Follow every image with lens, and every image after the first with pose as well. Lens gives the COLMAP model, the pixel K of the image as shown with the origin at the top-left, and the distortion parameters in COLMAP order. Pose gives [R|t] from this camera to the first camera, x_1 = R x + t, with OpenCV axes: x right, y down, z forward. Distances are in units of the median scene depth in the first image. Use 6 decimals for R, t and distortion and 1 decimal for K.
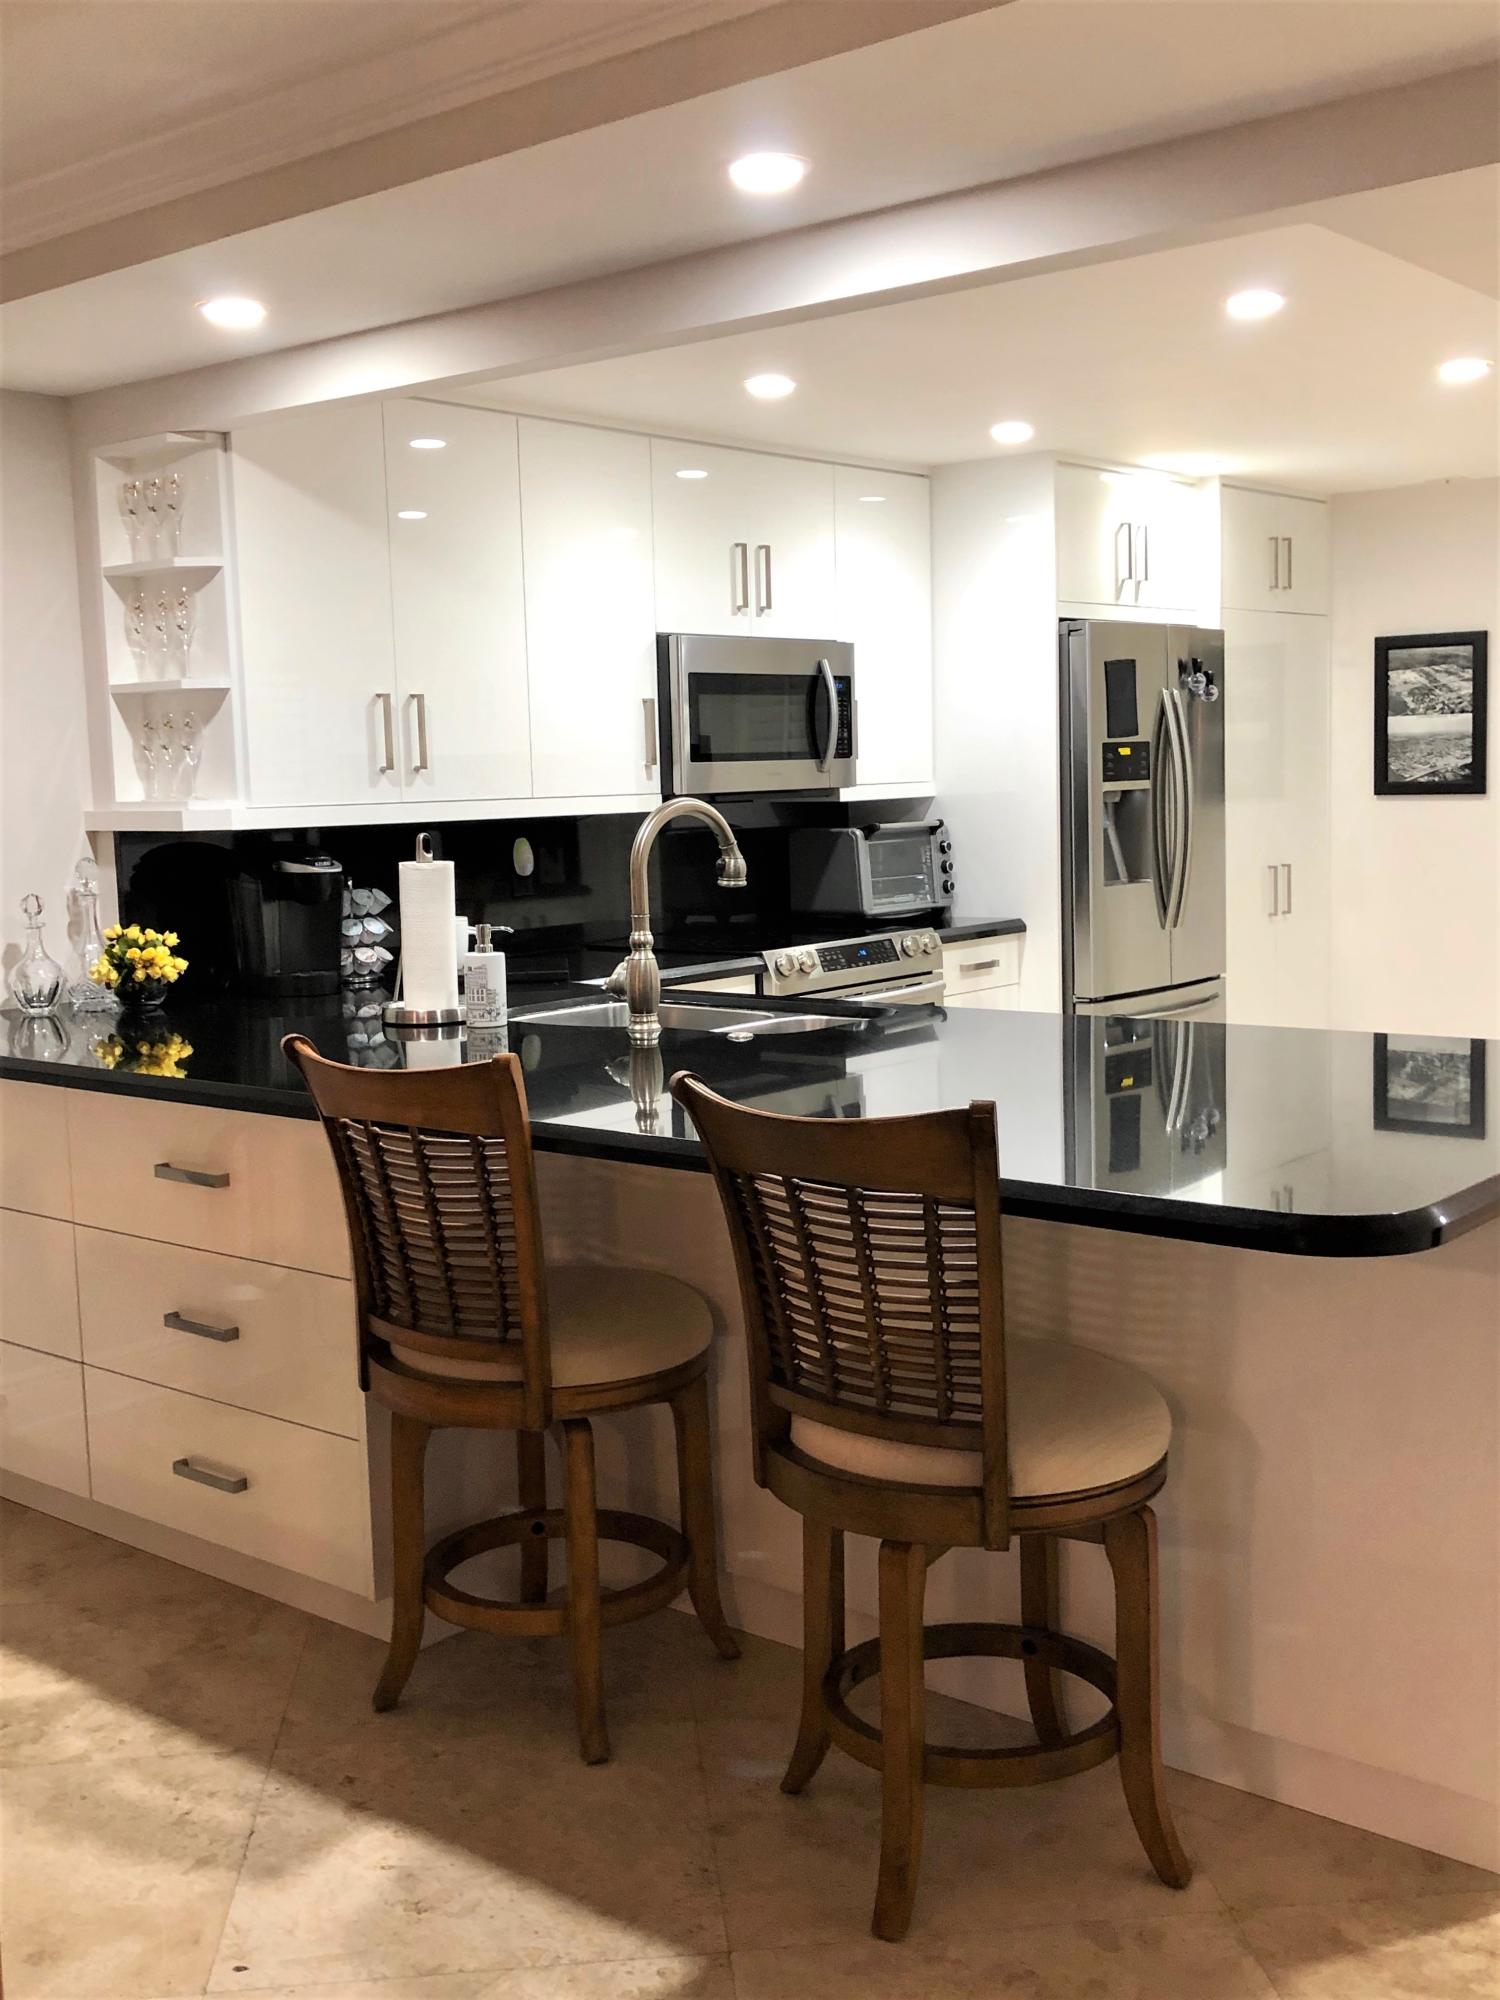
lens RADIAL K [[2120.0, 0, 749.4], [0, 2120.0, 995.3], [0, 0, 1]] dist [0.022186, 0.000000]
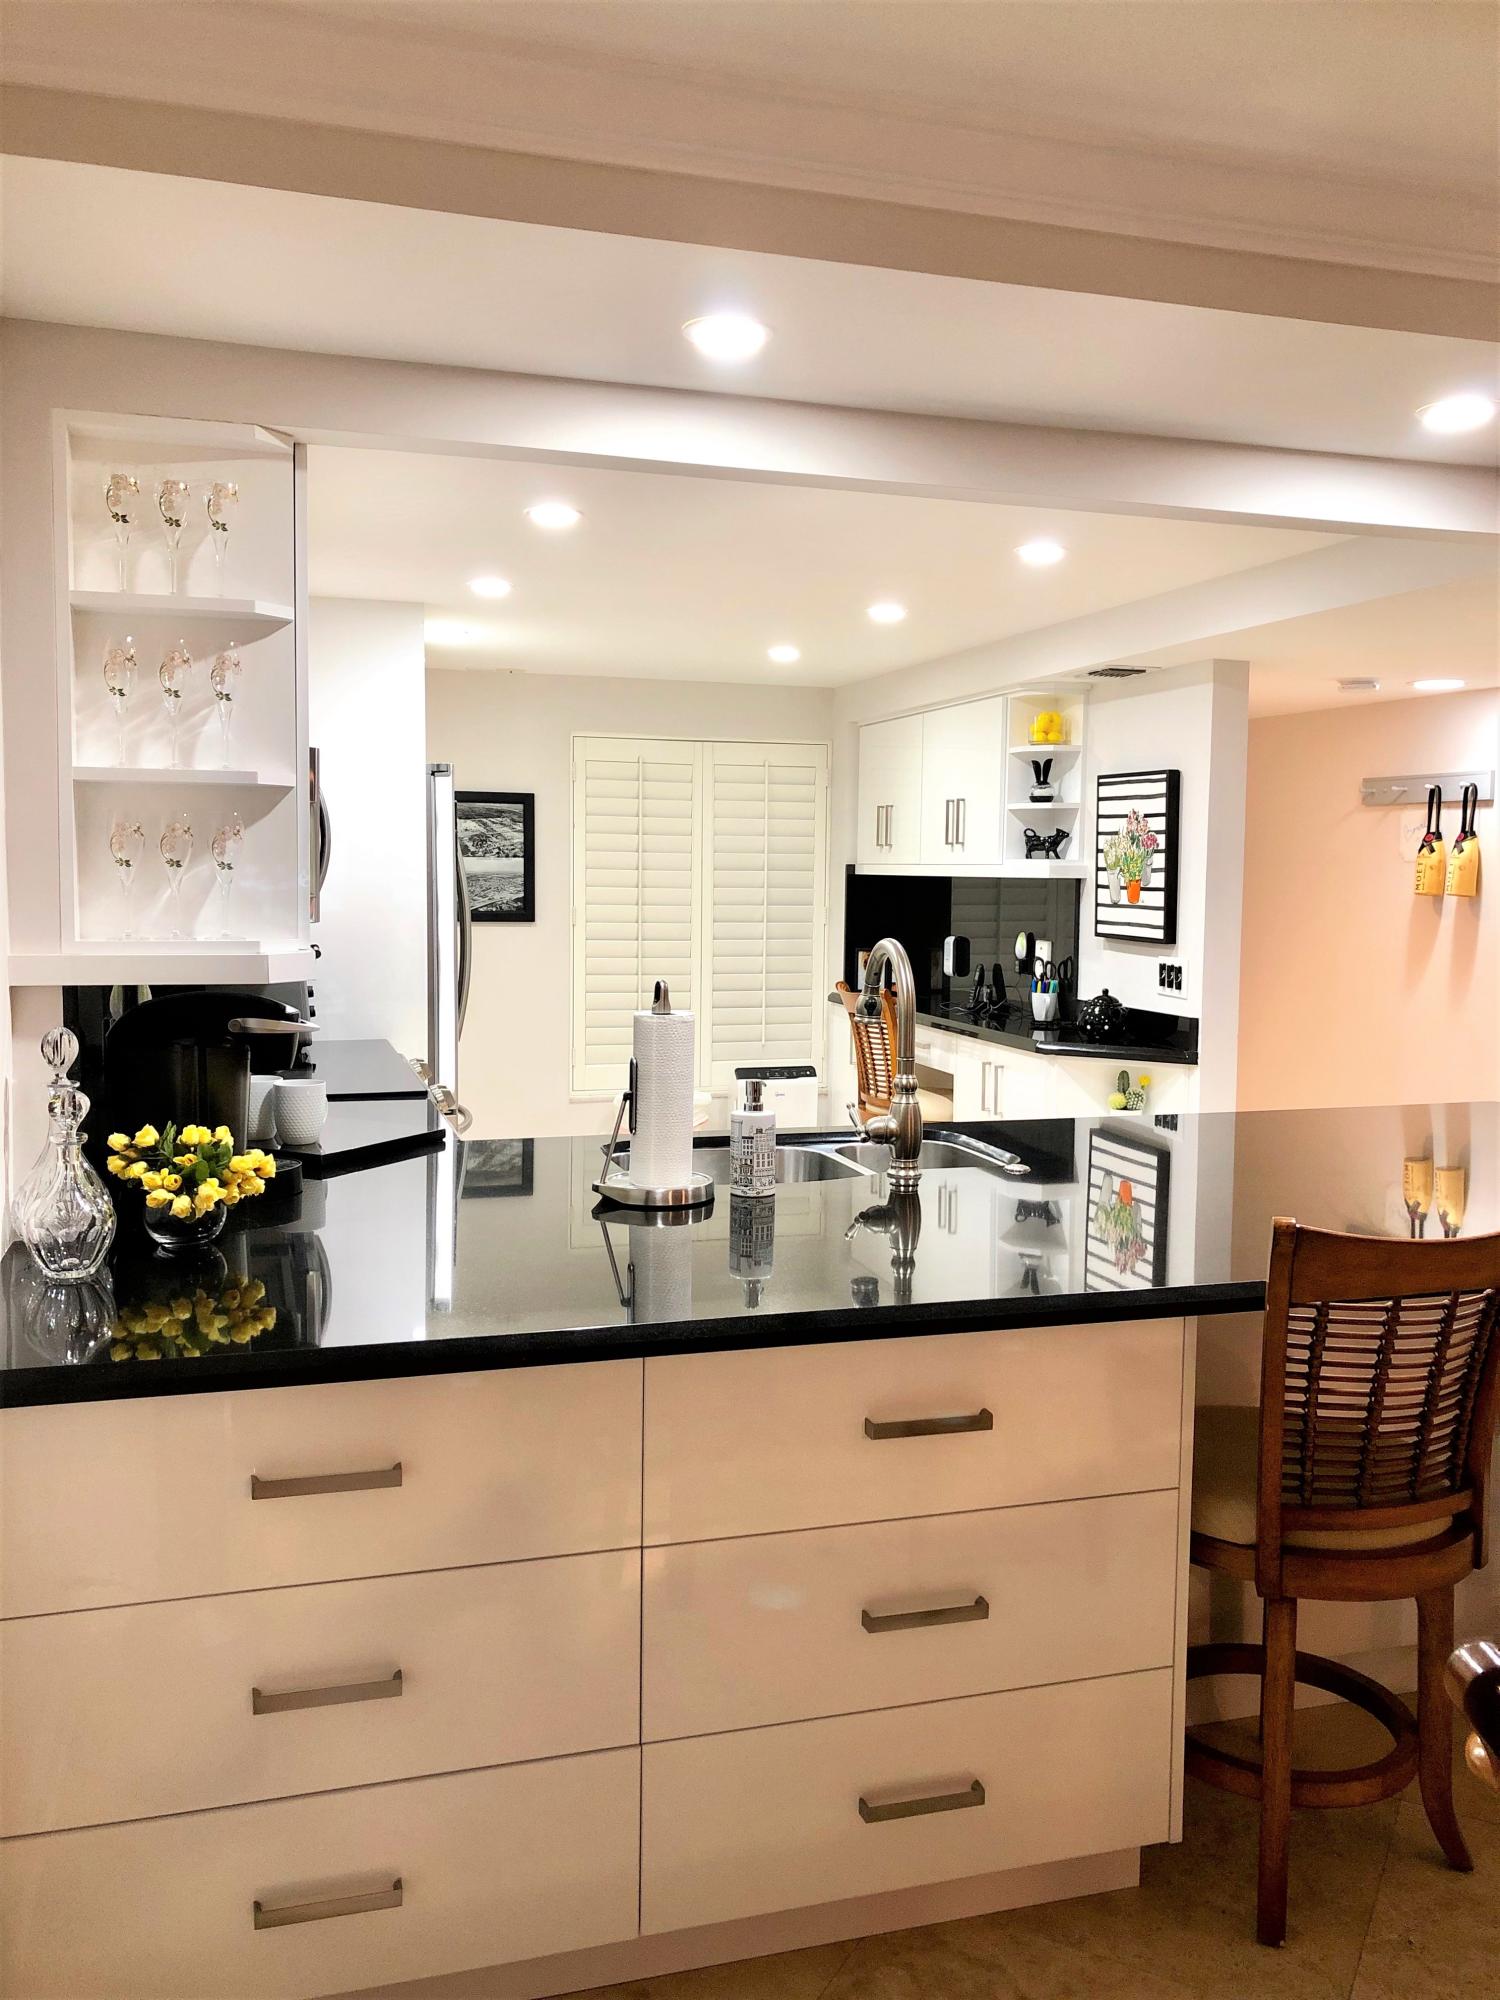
lens RADIAL K [[1636.1, 0, 743.4], [0, 1636.1, 1000.5], [0, 0, 1]] dist [0.036955, -0.008434]
pose [[0.551683, -0.034196, 0.833353, -0.469209], [0.062927, 0.998018, -0.000705, -0.045194], [-0.831677, 0.052830, 0.552741, 0.414098]]
